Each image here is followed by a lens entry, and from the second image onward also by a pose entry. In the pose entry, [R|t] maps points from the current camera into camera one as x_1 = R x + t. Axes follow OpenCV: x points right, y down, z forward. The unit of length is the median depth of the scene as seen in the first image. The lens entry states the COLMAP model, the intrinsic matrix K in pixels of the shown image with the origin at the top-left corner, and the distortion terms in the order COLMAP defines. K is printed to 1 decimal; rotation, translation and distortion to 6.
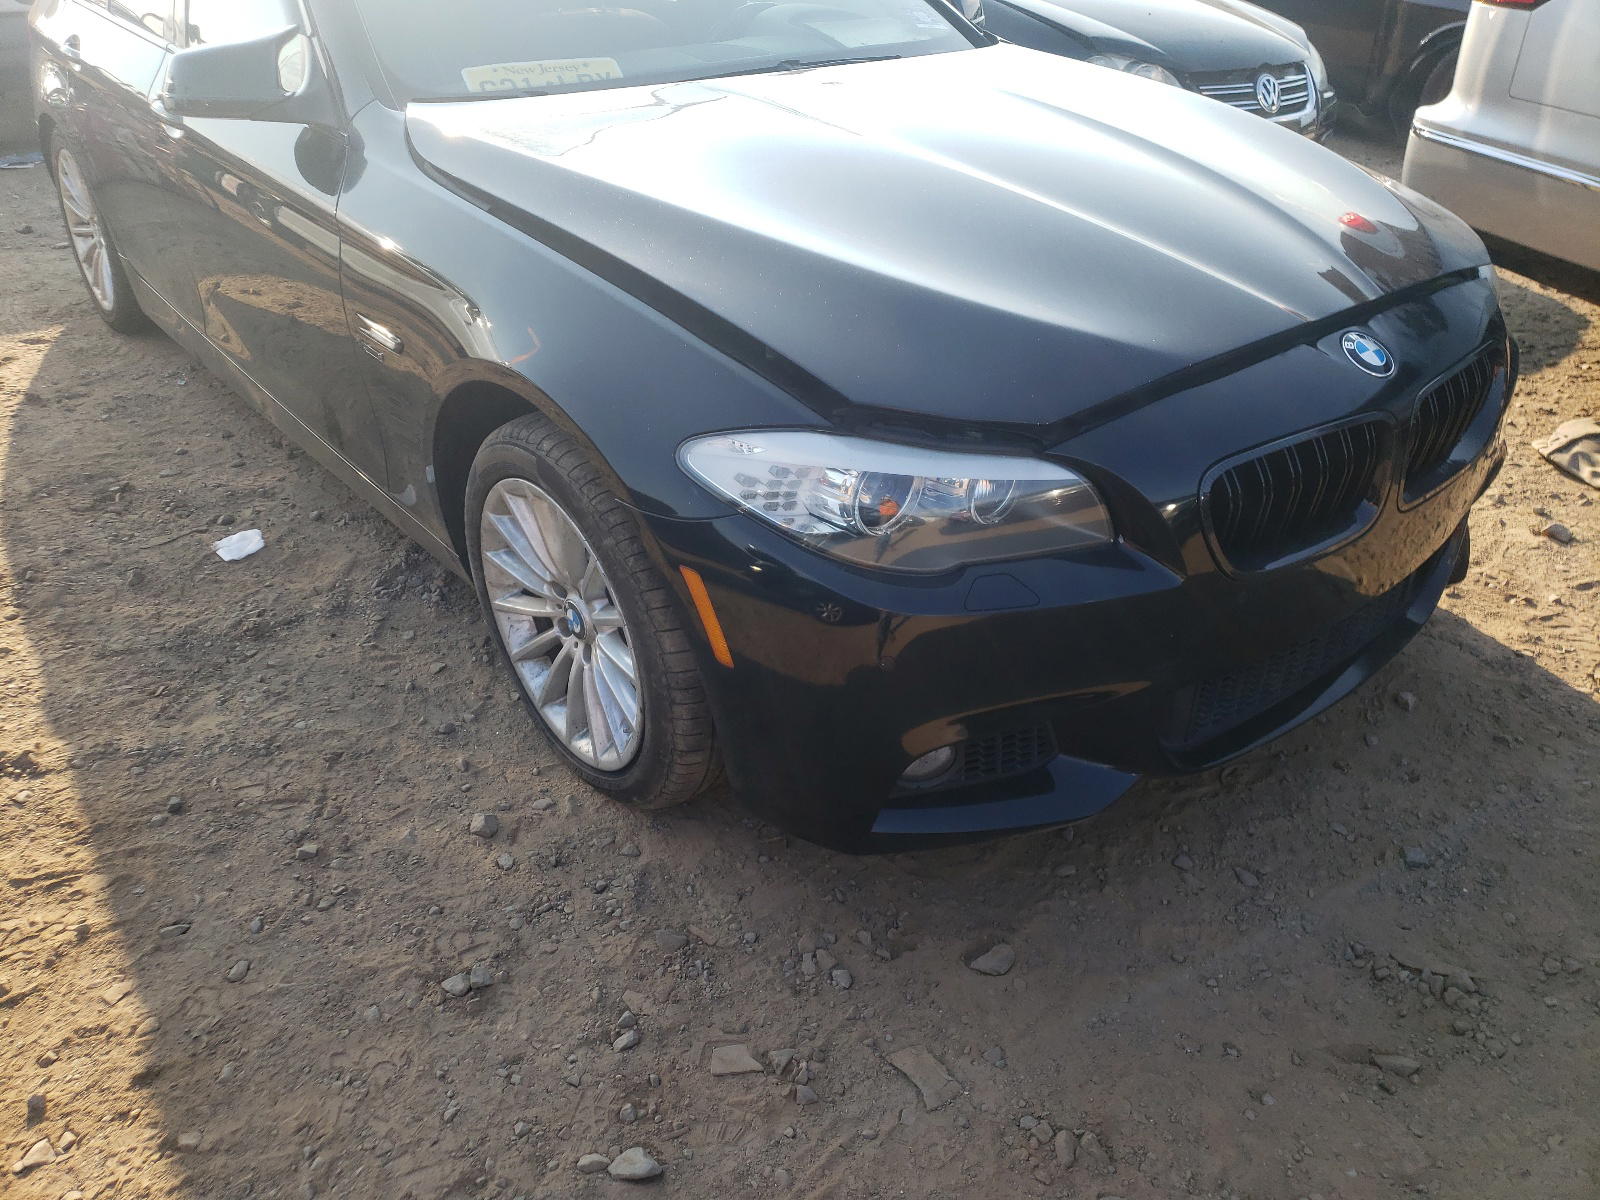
lens RADIAL K [[1230.5, 0, 805.9], [0, 1230.5, 560.7], [0, 0, 1]] dist [0.008239, 0.004439]
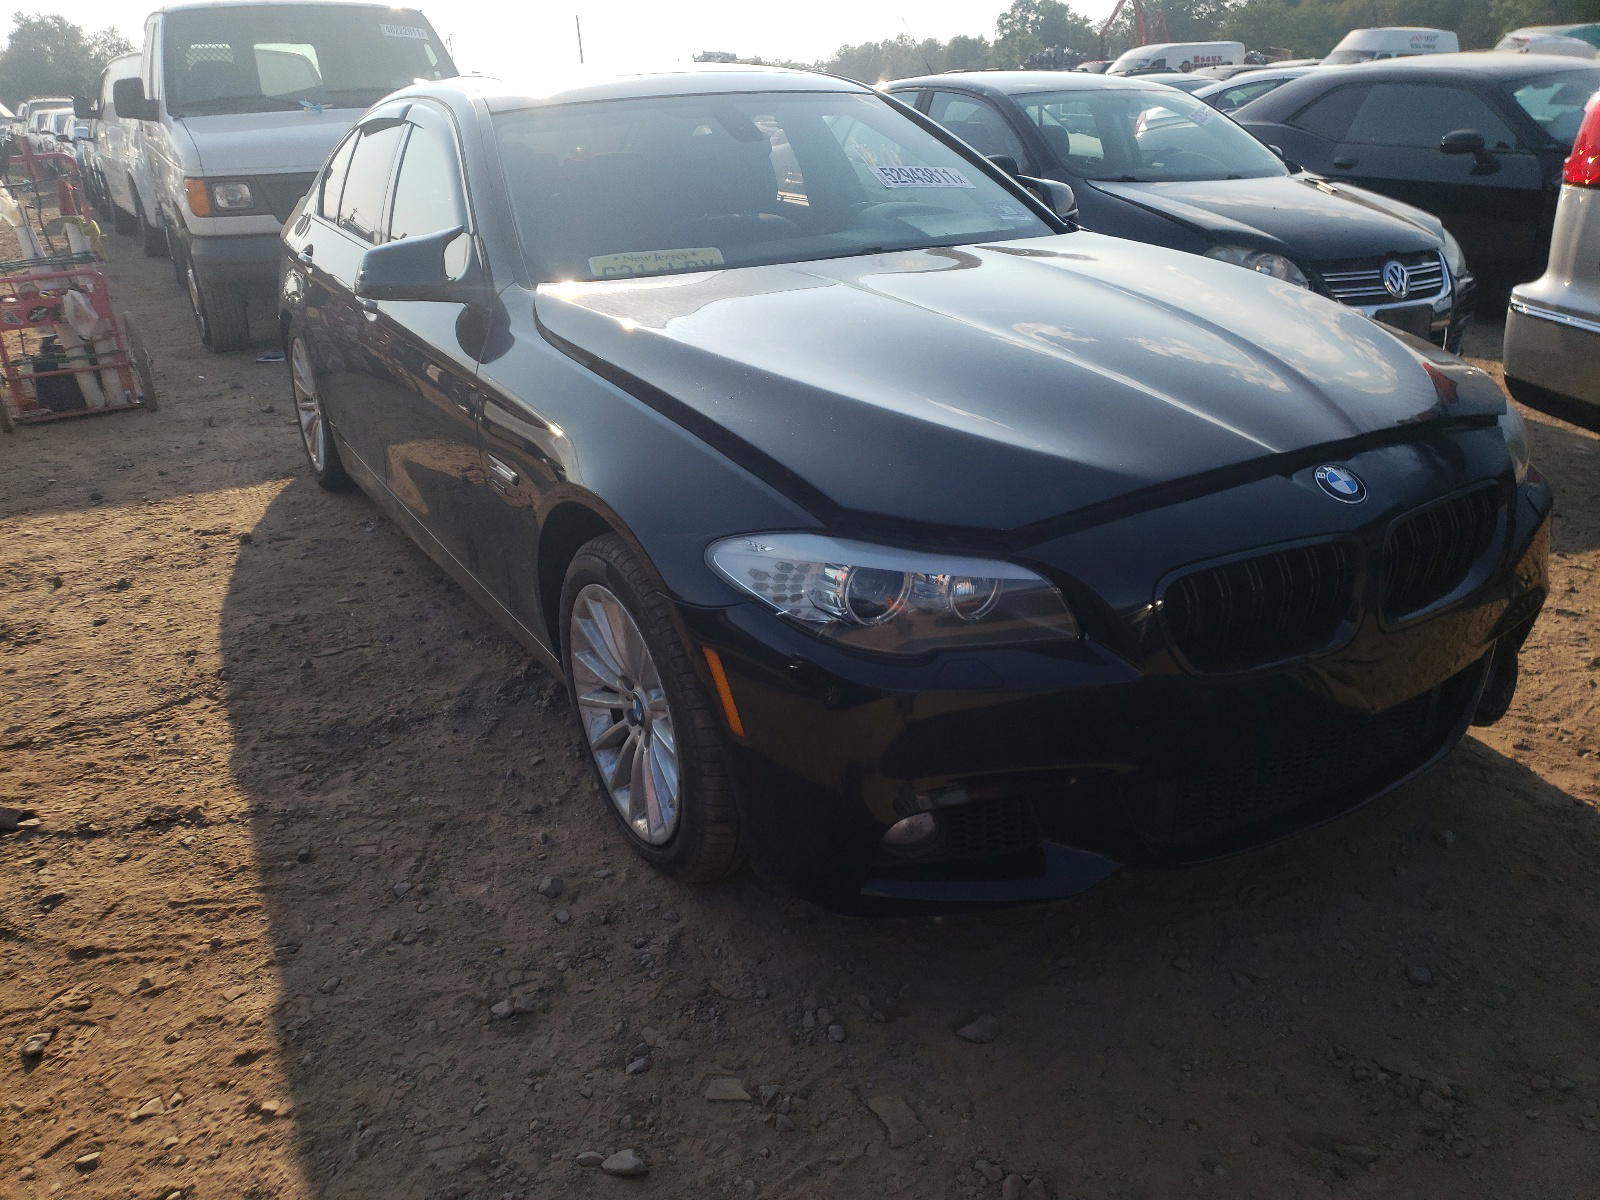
lens RADIAL K [[1245.9, 0, 800.3], [0, 1245.9, 599.7], [0, 0, 1]] dist [0.017851, -0.010905]
pose [[0.986309, 0.025444, -0.162936, 0.157607], [-0.046330, 0.990986, -0.125699, 0.090388], [0.158269, 0.131526, 0.978597, -0.138057]]
